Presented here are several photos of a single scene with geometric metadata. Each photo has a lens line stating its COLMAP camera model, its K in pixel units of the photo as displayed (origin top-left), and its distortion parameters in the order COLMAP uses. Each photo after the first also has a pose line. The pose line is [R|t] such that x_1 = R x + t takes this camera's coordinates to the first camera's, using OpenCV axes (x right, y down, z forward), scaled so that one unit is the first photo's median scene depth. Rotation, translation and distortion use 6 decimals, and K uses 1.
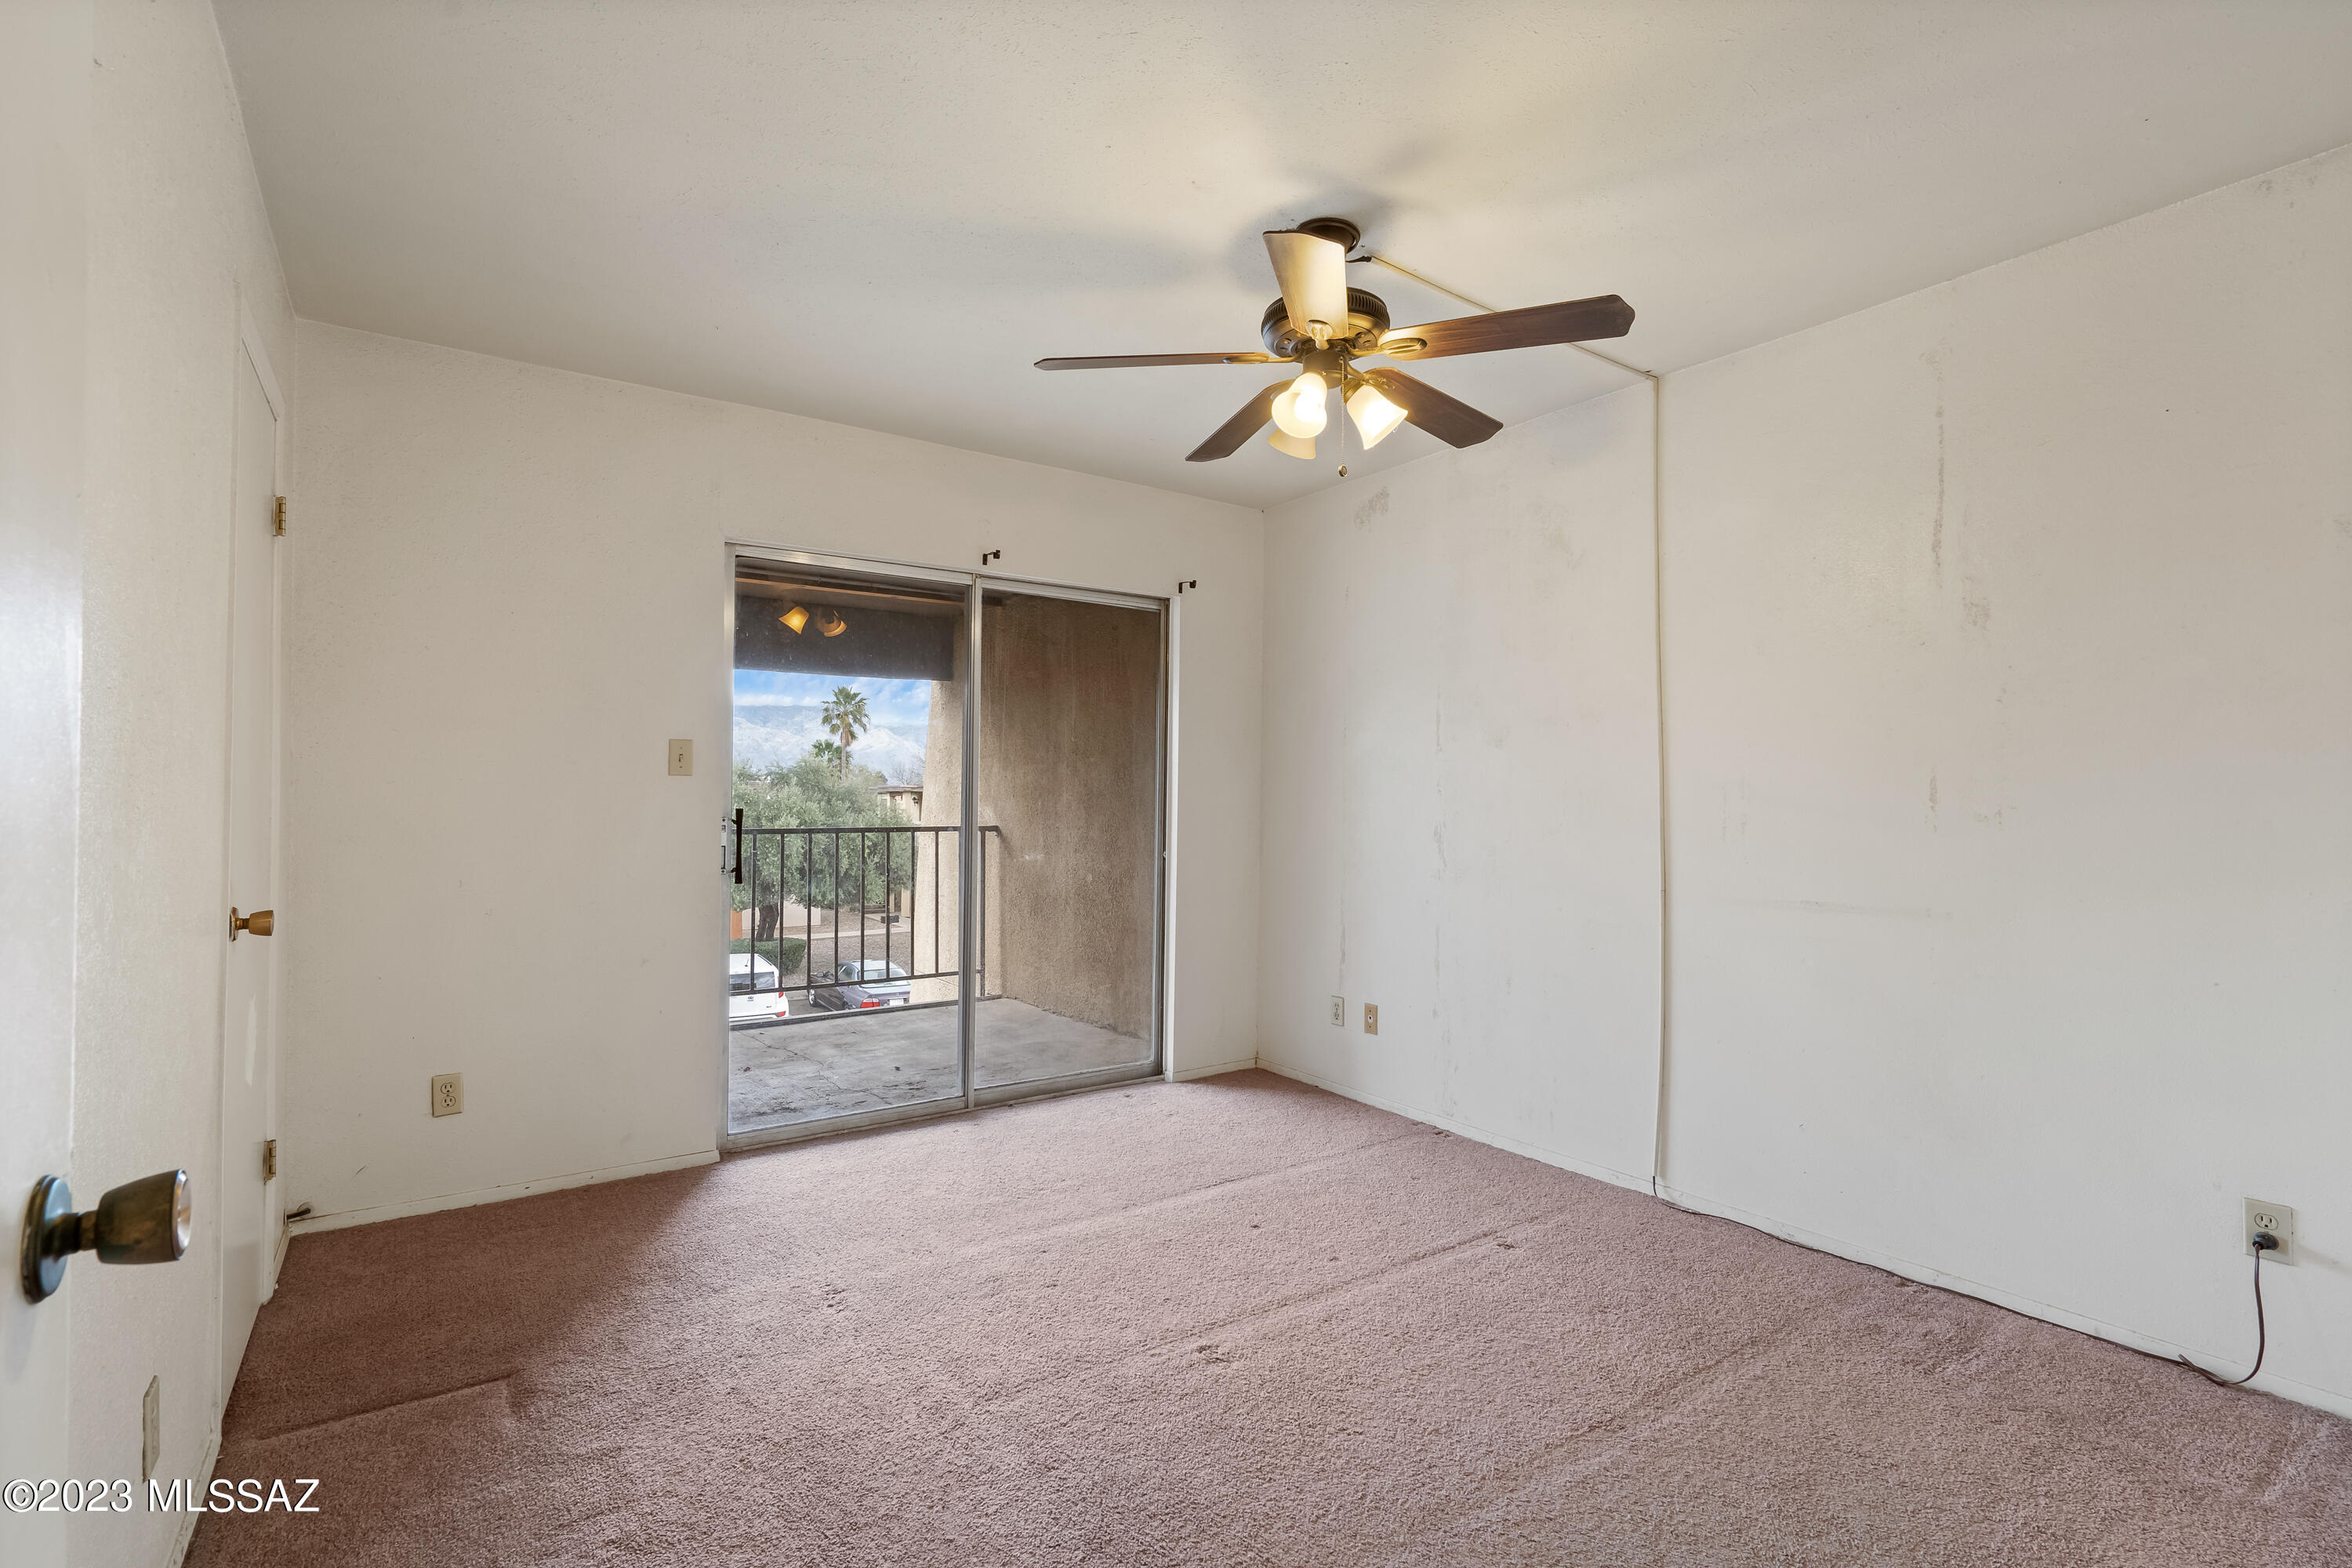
lens RADIAL K [[1103.3, 0, 1168.6], [0, 1103.3, 809.0], [0, 0, 1]] dist [-0.004921, 0.000290]
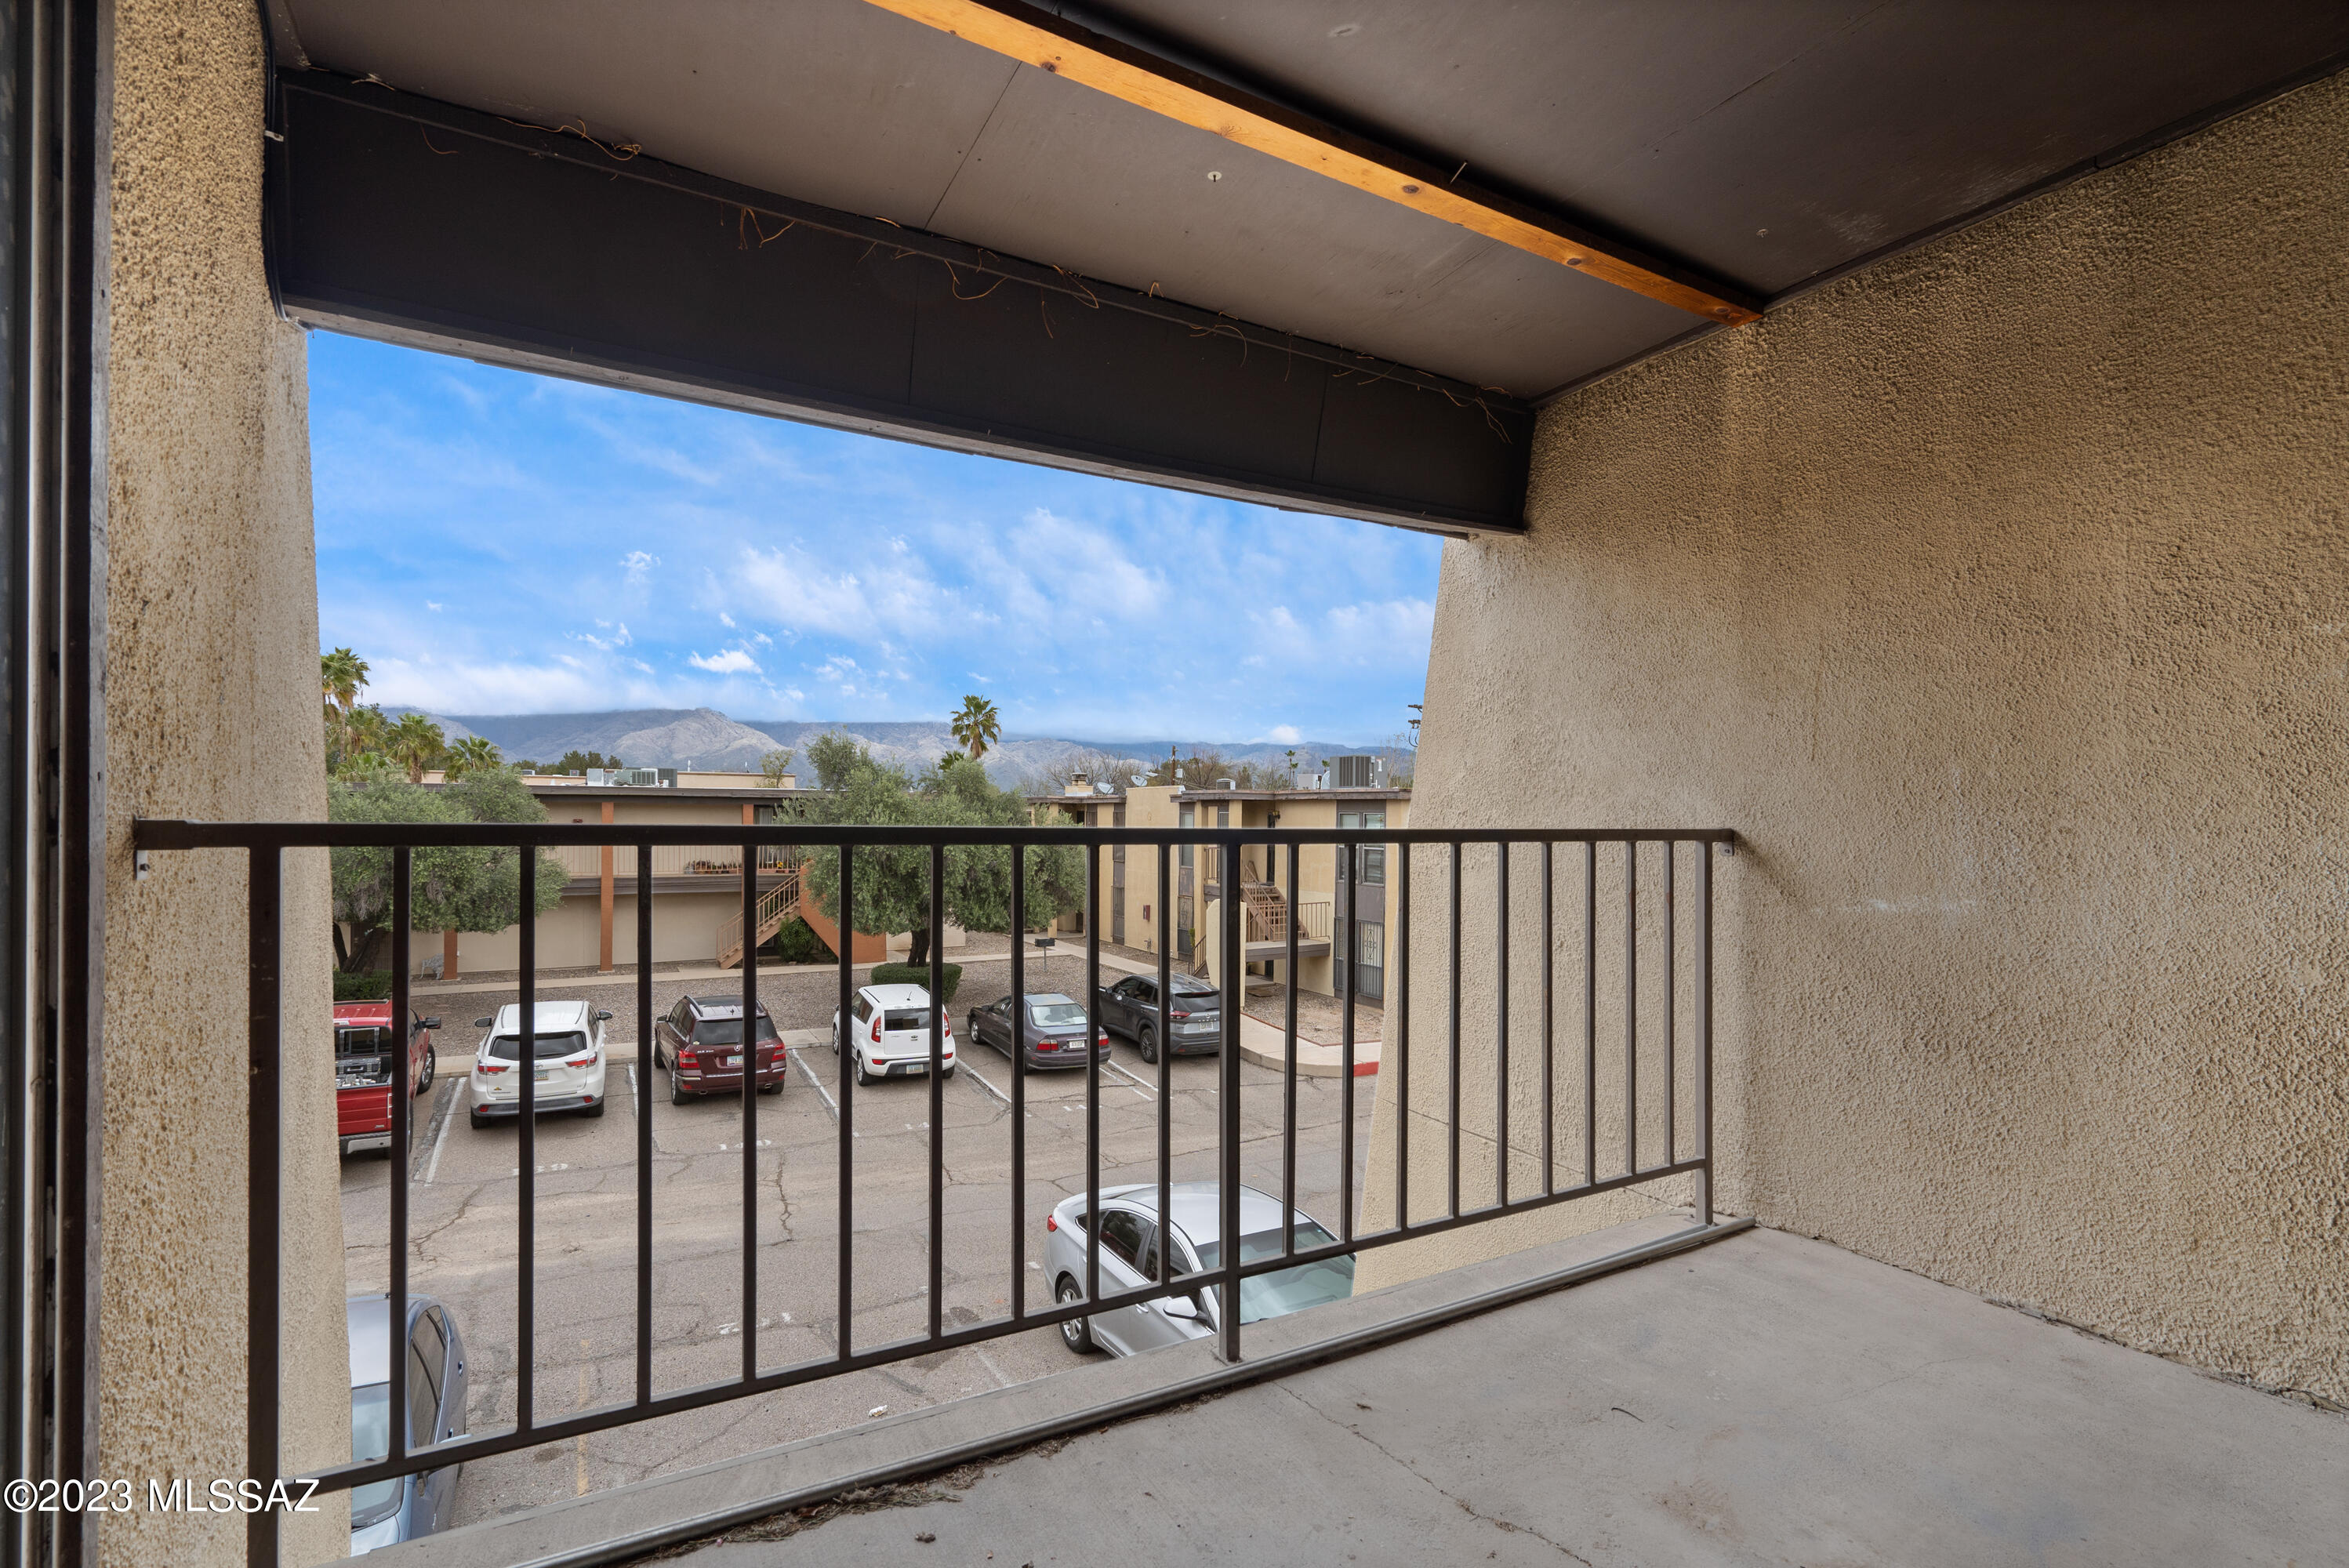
lens RADIAL K [[1101.9, 0, 1167.1], [0, 1101.9, 809.0], [0, 0, 1]] dist [-0.004921, 0.000290]
pose [[0.995298, -0.003011, -0.096808, -0.083247], [0.001771, 0.999915, -0.012900, 0.003092], [0.096839, 0.012668, 0.995219, 0.135508]]
